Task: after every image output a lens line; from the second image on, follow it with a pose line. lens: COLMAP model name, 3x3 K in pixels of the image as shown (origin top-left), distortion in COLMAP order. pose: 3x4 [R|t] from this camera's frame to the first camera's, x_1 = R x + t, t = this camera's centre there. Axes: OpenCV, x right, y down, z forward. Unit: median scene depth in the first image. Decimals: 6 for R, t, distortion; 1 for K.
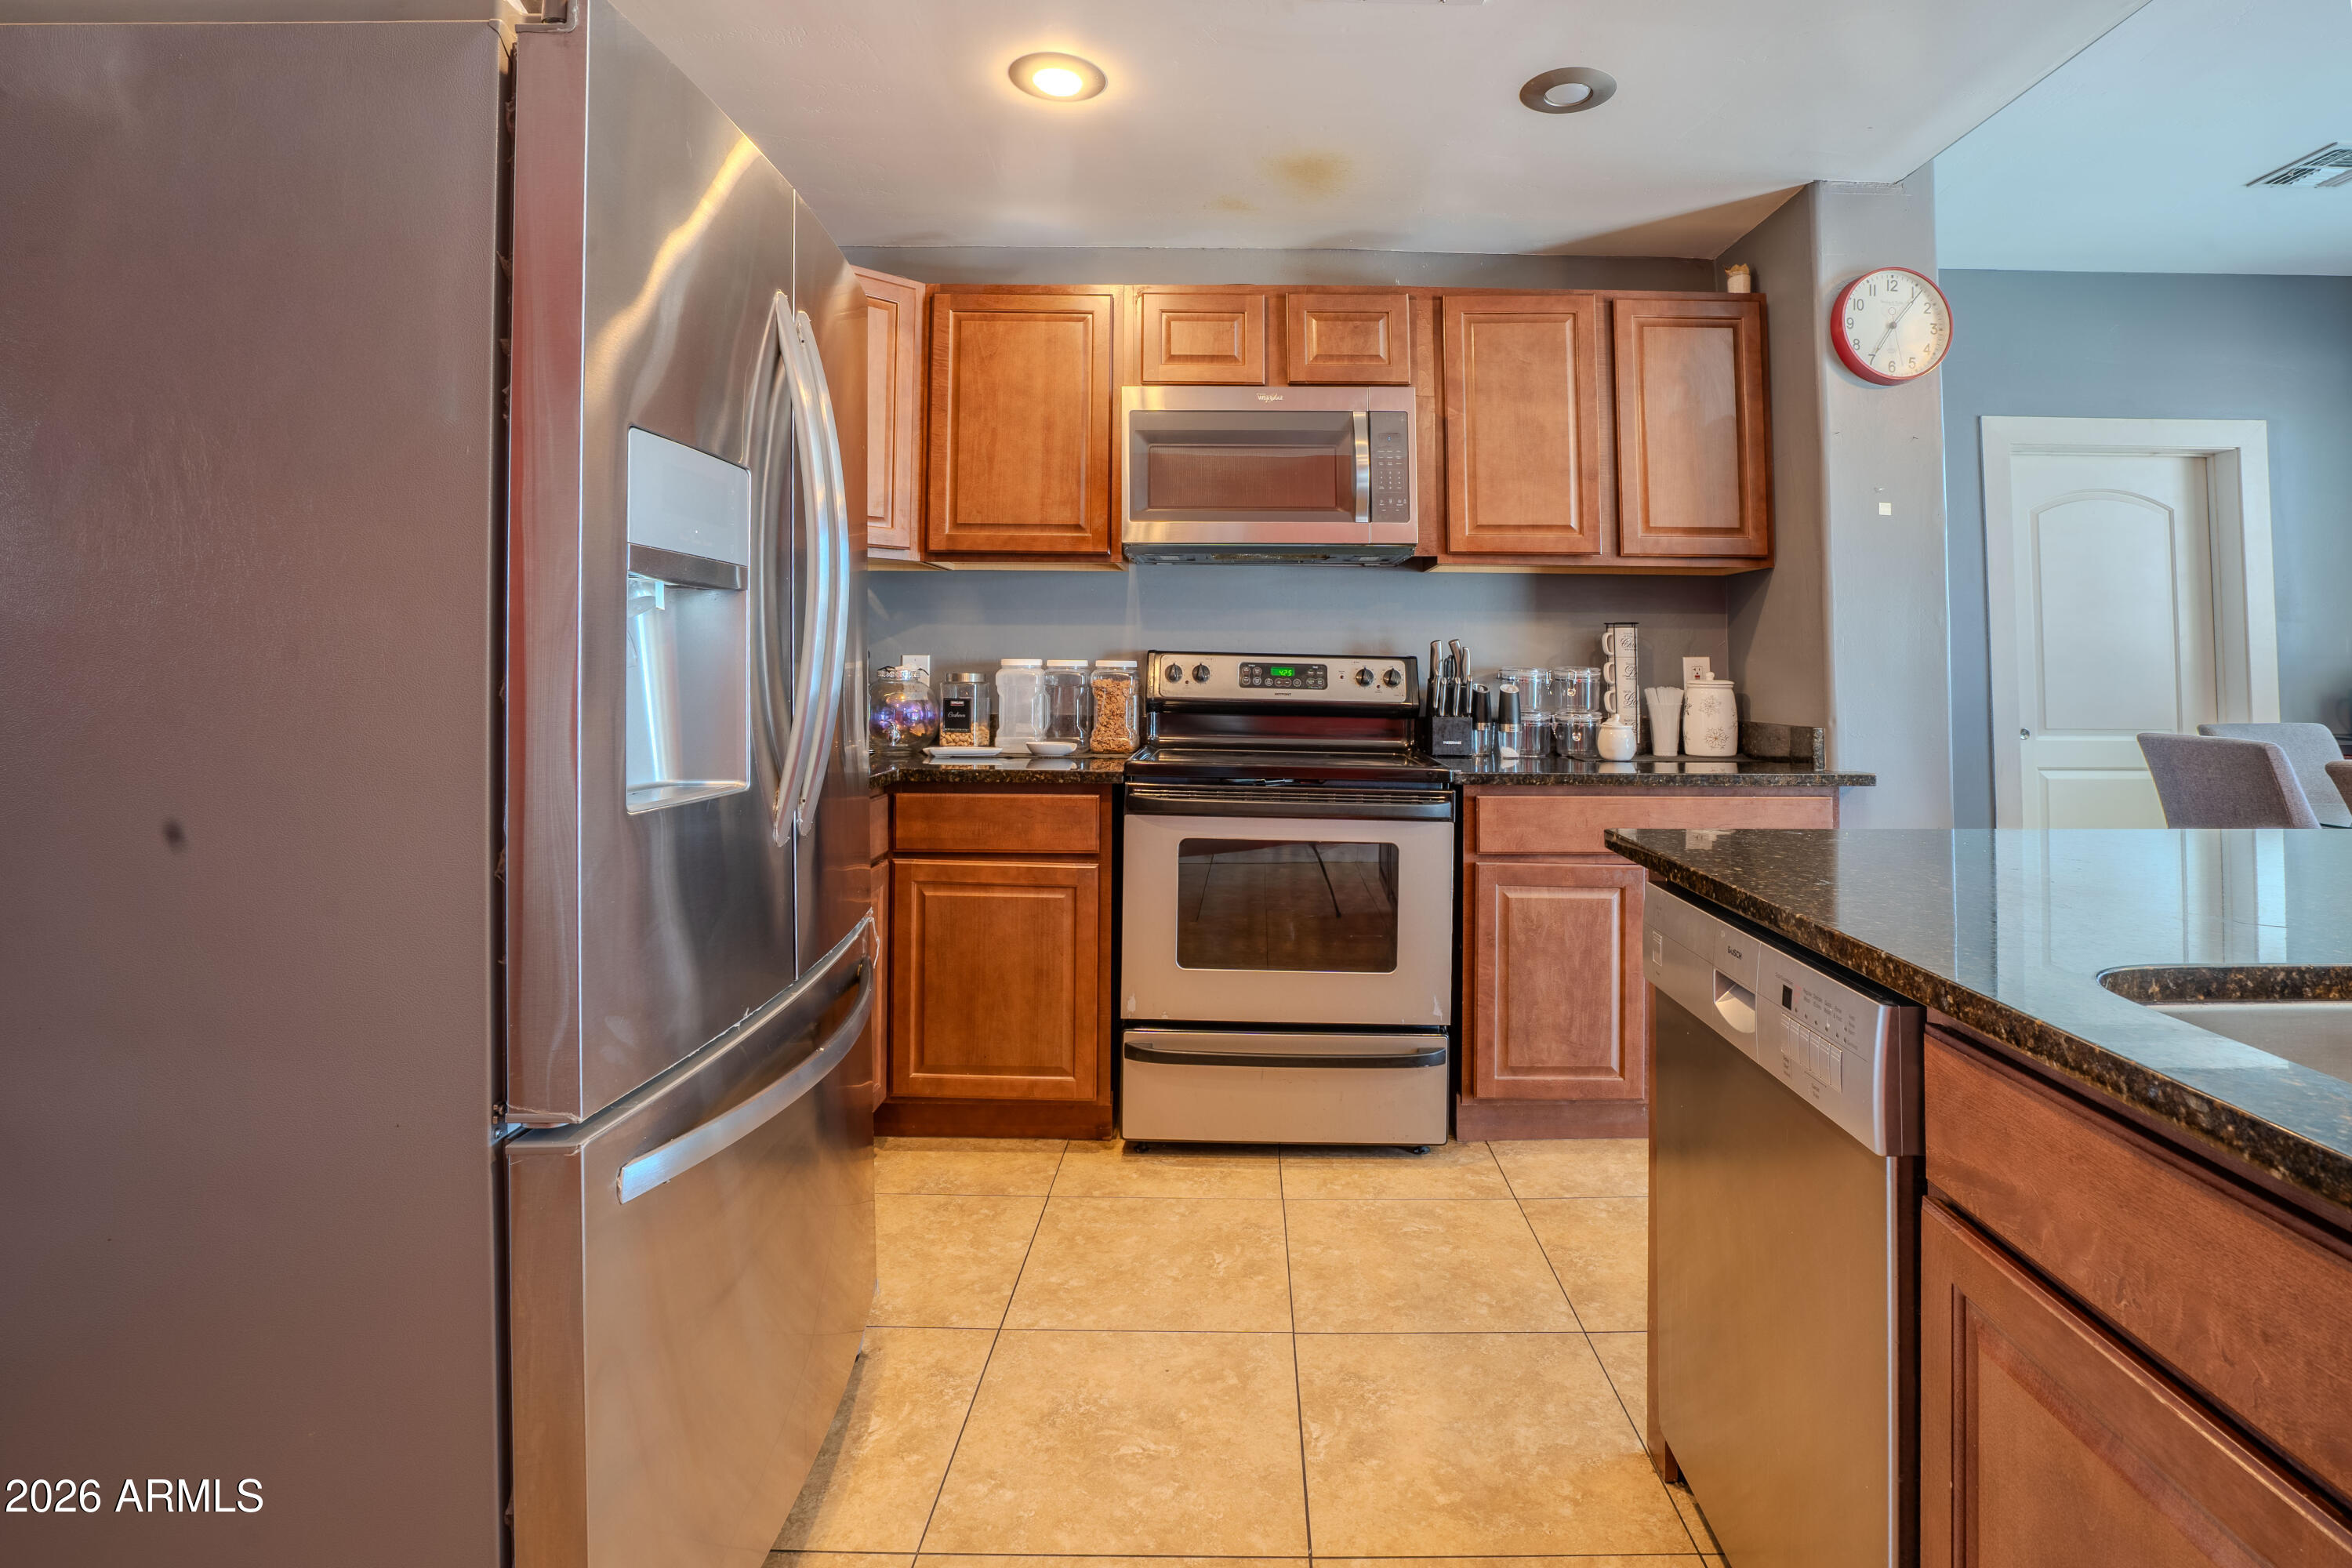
lens RADIAL K [[1118.5, 0, 1180.3], [0, 1118.5, 665.9], [0, 0, 1]] dist [-0.075646, -0.000018]
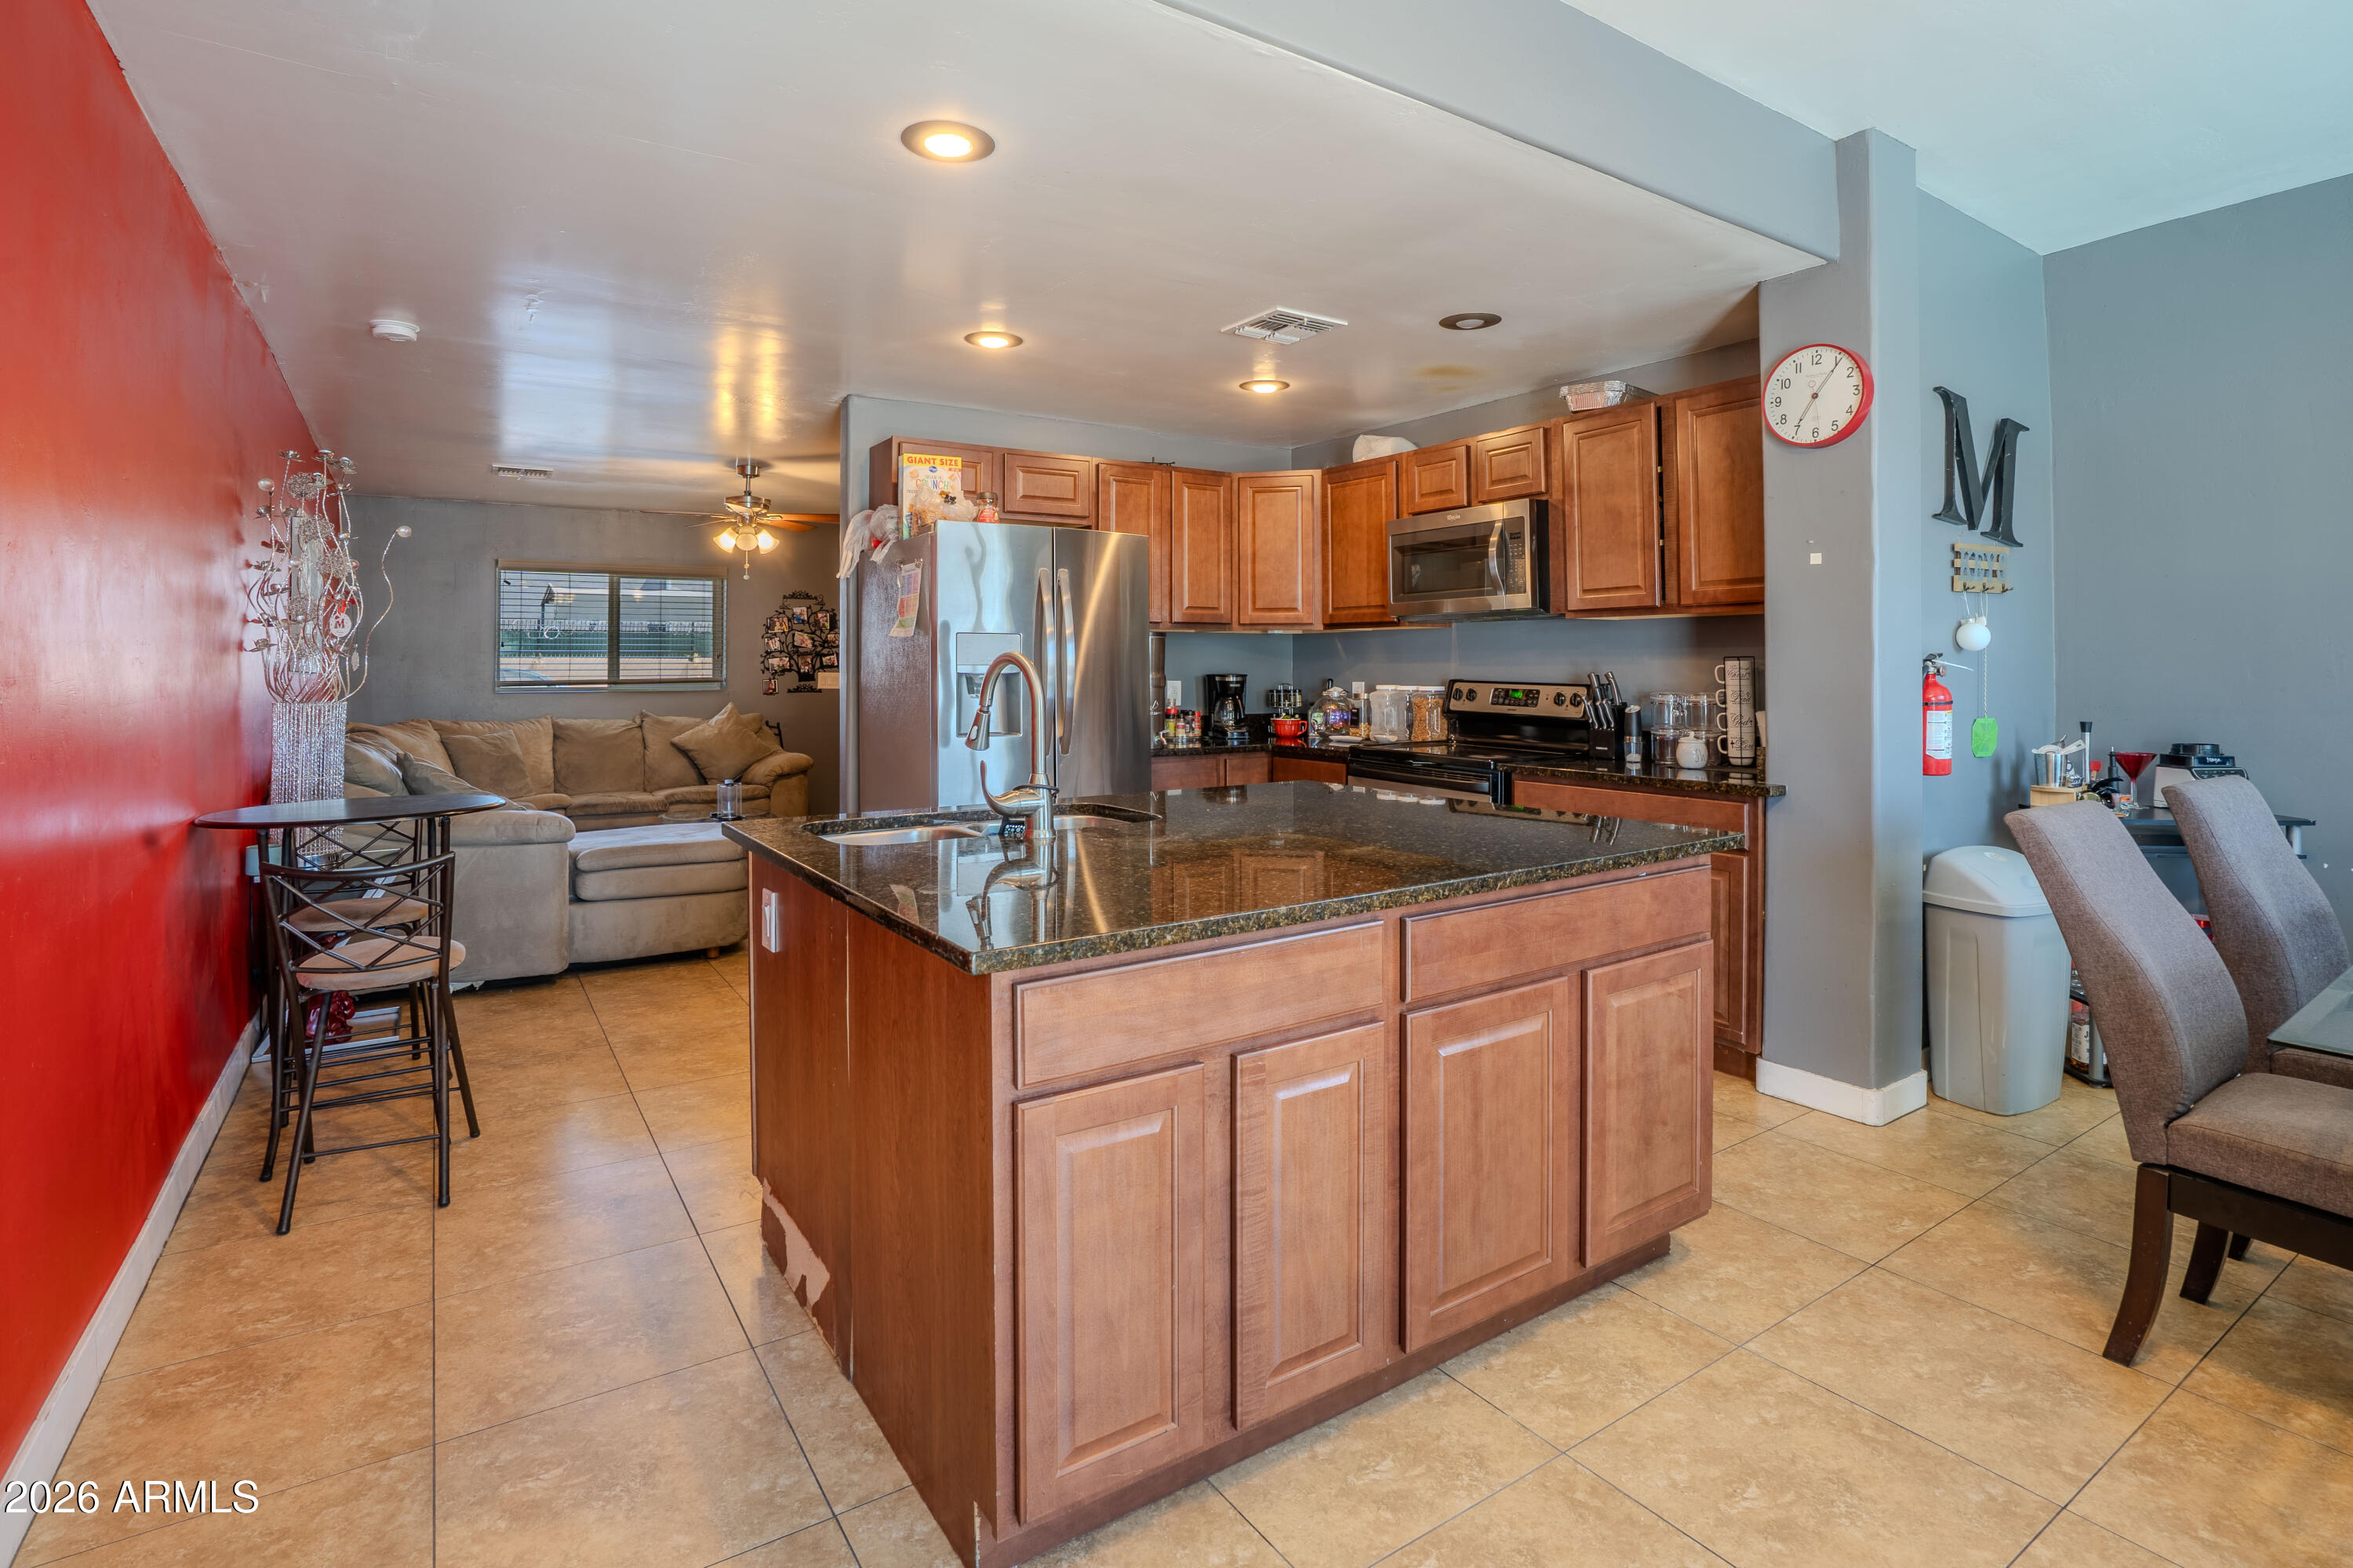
lens RADIAL K [[1119.0, 0, 1180.8], [0, 1119.0, 665.8], [0, 0, 1]] dist [-0.075646, -0.000018]
pose [[0.564731, -0.010146, -0.825213, 1.097278], [0.009185, 0.999940, -0.006009, -0.028867], [0.825224, -0.004186, 0.564790, -0.175508]]
